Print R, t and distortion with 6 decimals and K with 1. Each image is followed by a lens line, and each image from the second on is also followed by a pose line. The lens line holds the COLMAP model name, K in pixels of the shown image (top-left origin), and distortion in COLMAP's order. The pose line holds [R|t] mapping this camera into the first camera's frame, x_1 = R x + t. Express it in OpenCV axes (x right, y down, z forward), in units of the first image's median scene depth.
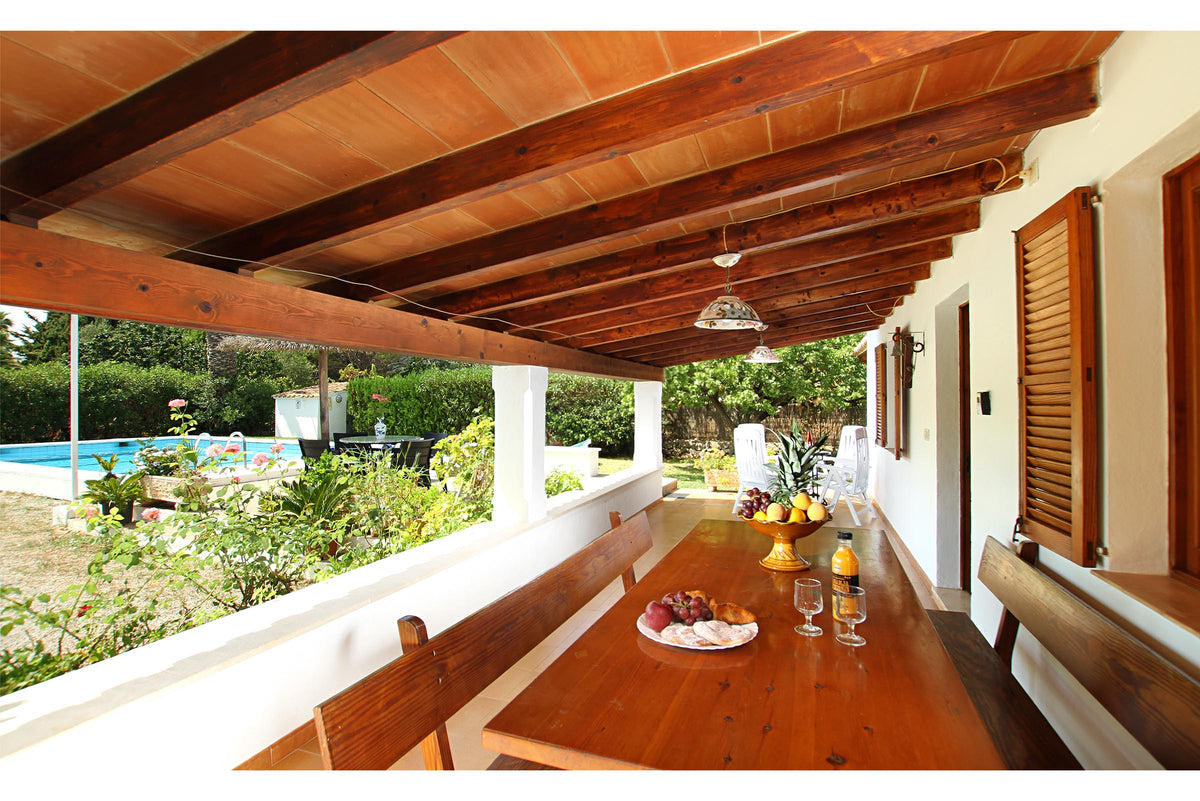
lens RADIAL K [[553.2, 0, 600.0], [0, 553.2, 400.5], [0, 0, 1]] dist [0.000398, 0.000010]
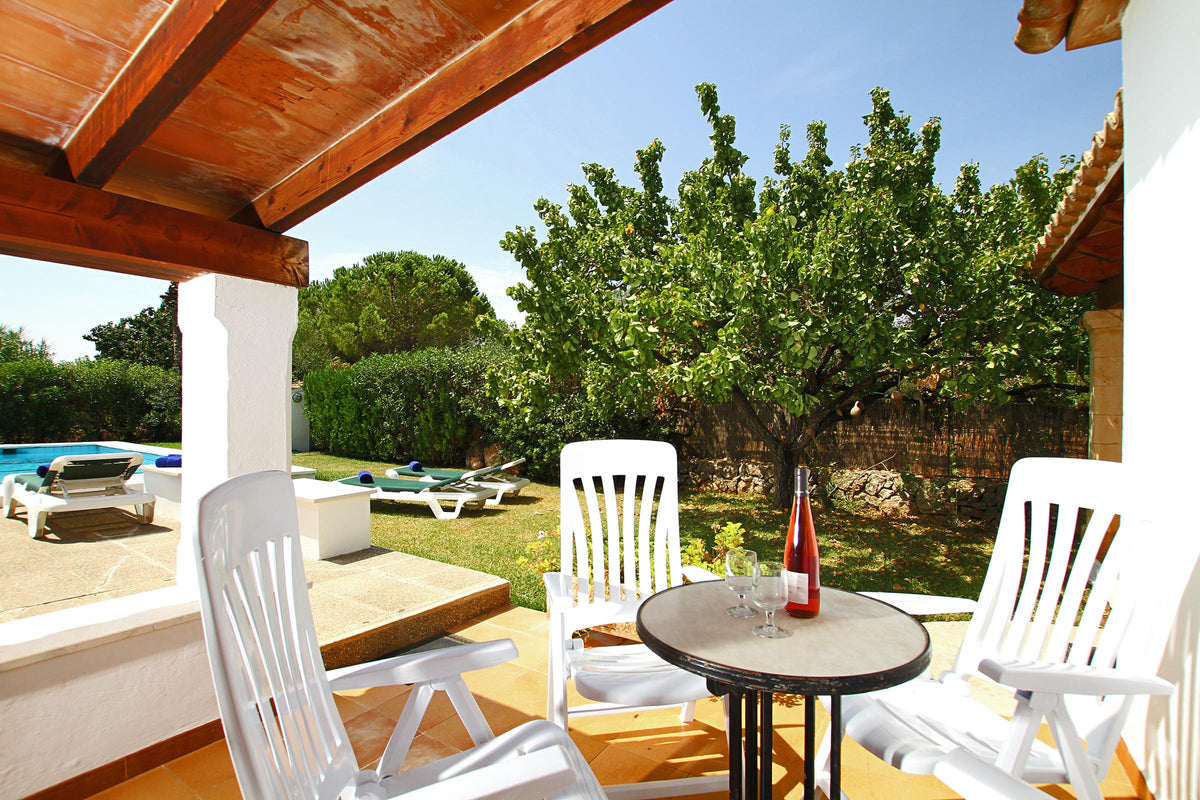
lens RADIAL K [[547.3, 0, 617.2], [0, 547.3, 432.9], [0, 0, 1]] dist [-0.034768, 0.000267]
pose [[0.982154, 0.011784, -0.187707, 0.155545], [-0.003384, 0.998981, 0.045008, 0.013560], [0.188046, -0.043569, 0.981193, 0.364951]]
